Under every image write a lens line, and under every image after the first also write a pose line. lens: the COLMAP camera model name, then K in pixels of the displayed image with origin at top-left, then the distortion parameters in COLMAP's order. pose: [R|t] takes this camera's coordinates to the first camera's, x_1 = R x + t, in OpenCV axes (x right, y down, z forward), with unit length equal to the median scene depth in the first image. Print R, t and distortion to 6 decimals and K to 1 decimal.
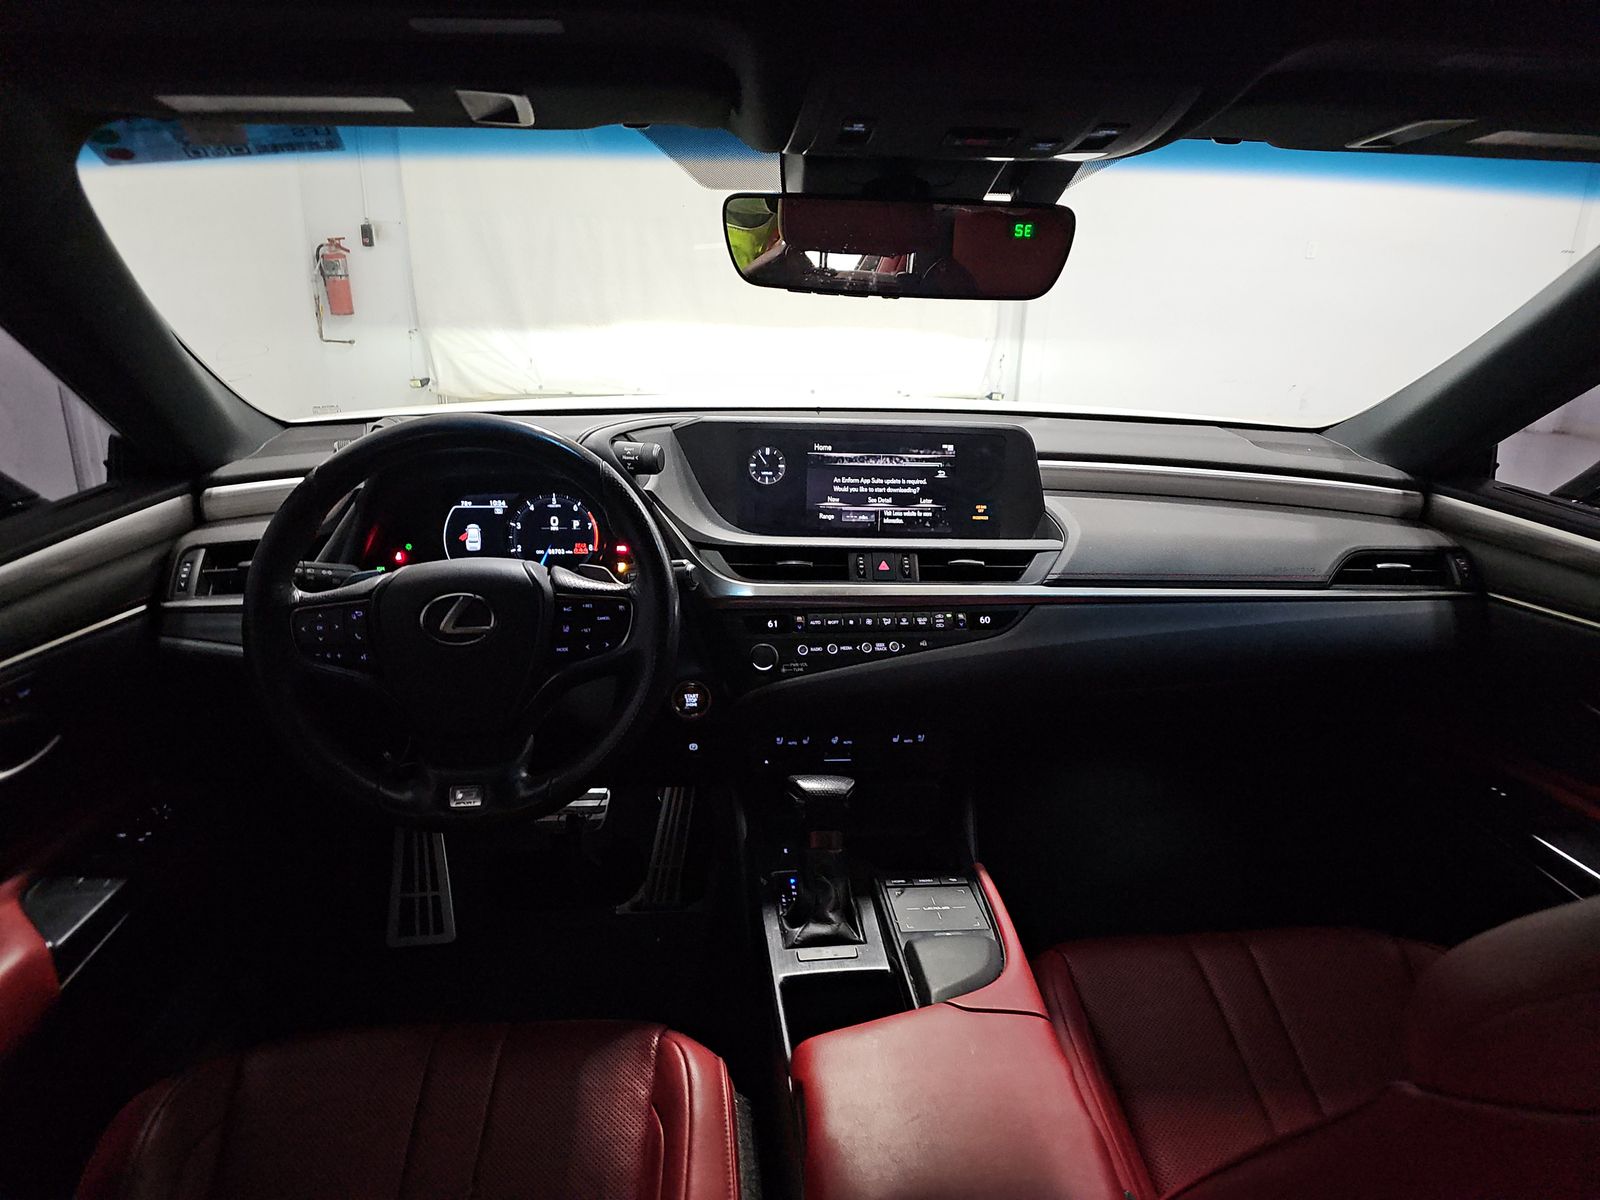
lens RADIAL K [[1041.3, 0, 800.0], [0, 1041.3, 600.0], [0, 0, 1]] dist [0.050940, -0.024932]
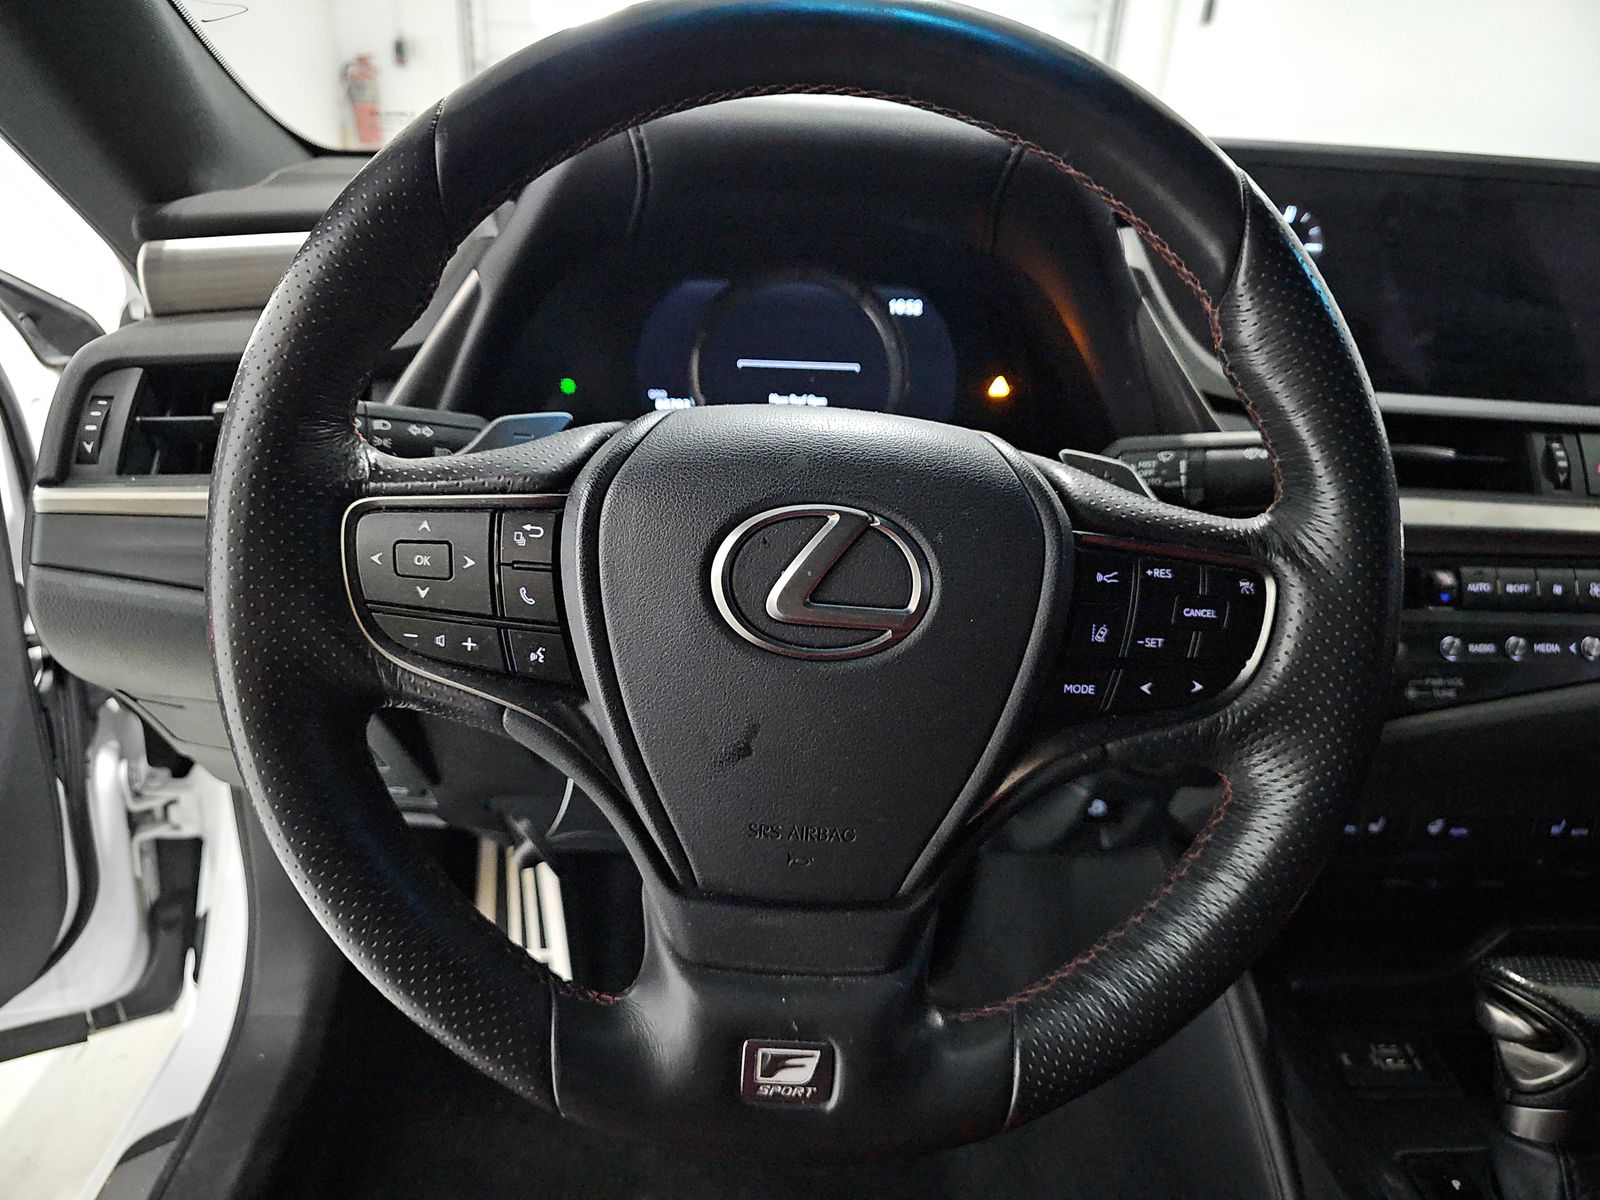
lens RADIAL K [[1131.9, 0, 800.0], [0, 1131.9, 600.0], [0, 0, 1]] dist [-0.015753, 0.000930]
pose [[0.998064, 0.044354, -0.043602, -0.252664], [-0.039513, 0.993556, 0.106229, -0.012374], [0.048032, -0.104300, 0.993385, 0.513091]]
